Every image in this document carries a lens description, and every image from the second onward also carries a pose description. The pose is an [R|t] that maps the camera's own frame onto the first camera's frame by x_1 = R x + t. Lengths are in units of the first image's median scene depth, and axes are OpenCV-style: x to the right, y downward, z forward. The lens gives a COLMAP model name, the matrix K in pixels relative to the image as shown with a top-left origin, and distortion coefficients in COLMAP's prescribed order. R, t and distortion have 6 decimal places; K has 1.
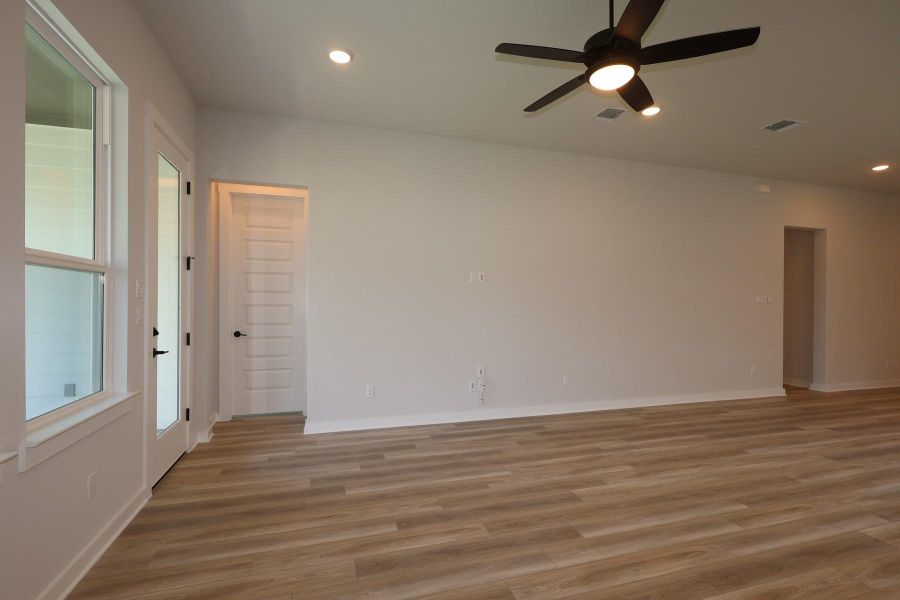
lens RADIAL K [[419.1, 0, 448.3], [0, 419.1, 302.9], [0, 0, 1]] dist [0.002599, 0.000371]
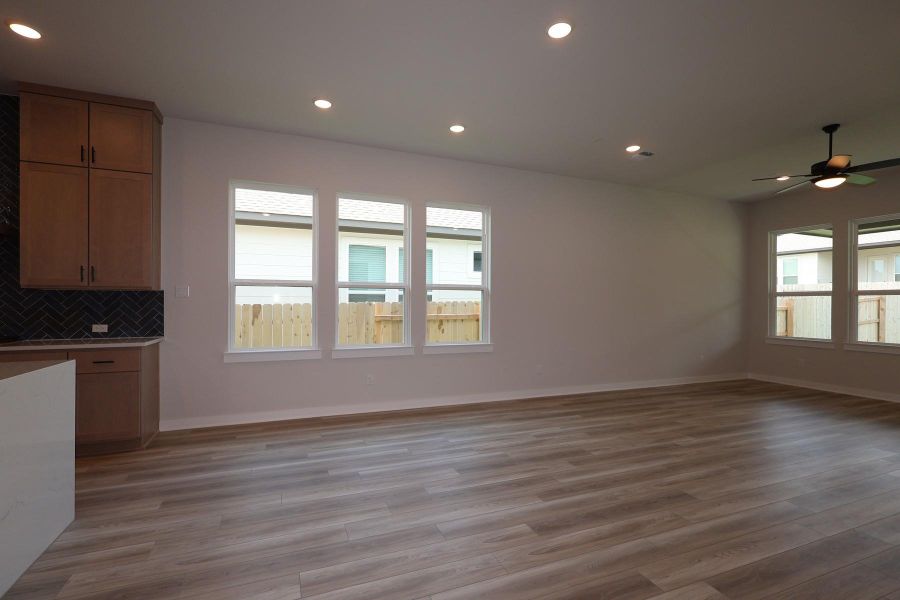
lens RADIAL K [[421.9, 0, 447.2], [0, 421.9, 301.4], [0, 0, 1]] dist [-0.003264, -0.000267]
pose [[-0.995895, -0.019482, -0.088398, 1.737282], [-0.019635, 0.999807, 0.000859, 0.019829], [0.088364, 0.002591, -0.996085, 2.108163]]
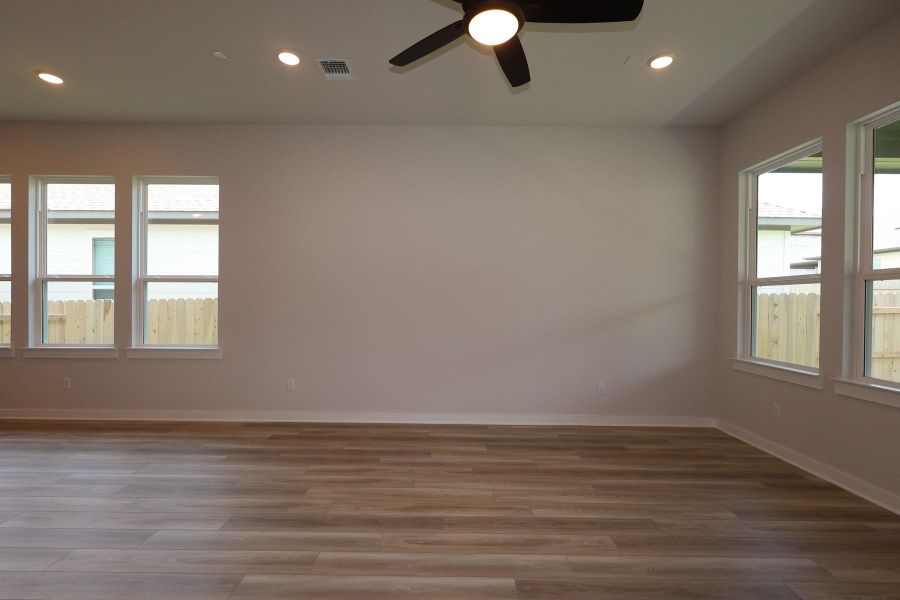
lens RADIAL K [[419.1, 0, 448.3], [0, 419.1, 302.9], [0, 0, 1]] dist [0.002599, 0.000371]
pose [[-0.954012, -0.021329, 0.299008, 0.168243], [-0.016764, 0.999701, 0.017824, 0.001762], [-0.299299, 0.011992, -0.954084, 1.441062]]
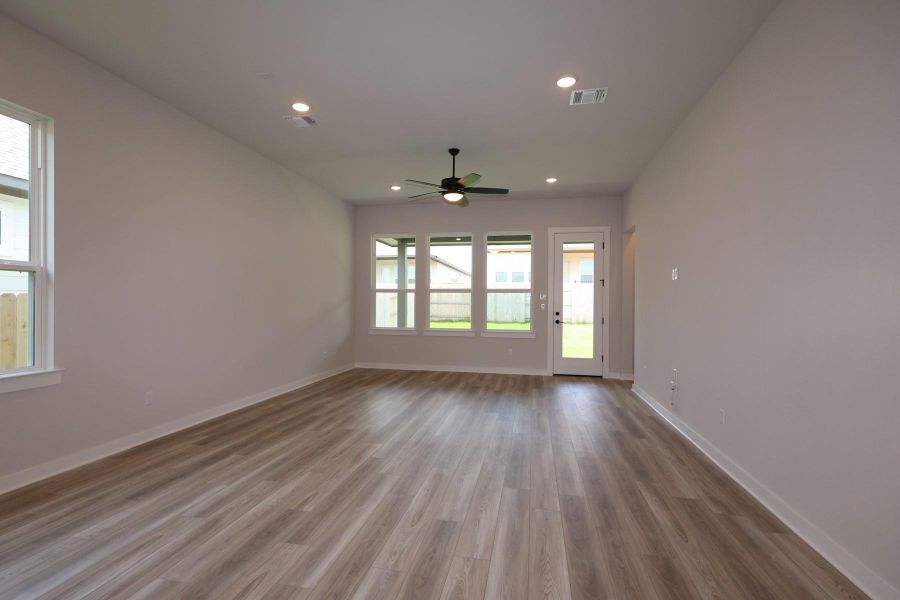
lens RADIAL K [[419.1, 0, 448.3], [0, 419.1, 302.9], [0, 0, 1]] dist [0.002599, 0.000371]
pose [[-0.480697, -0.014626, -0.876765, 1.814800], [-0.019051, 0.999799, -0.006234, 0.031040], [0.876680, 0.013706, -0.480879, 1.593235]]
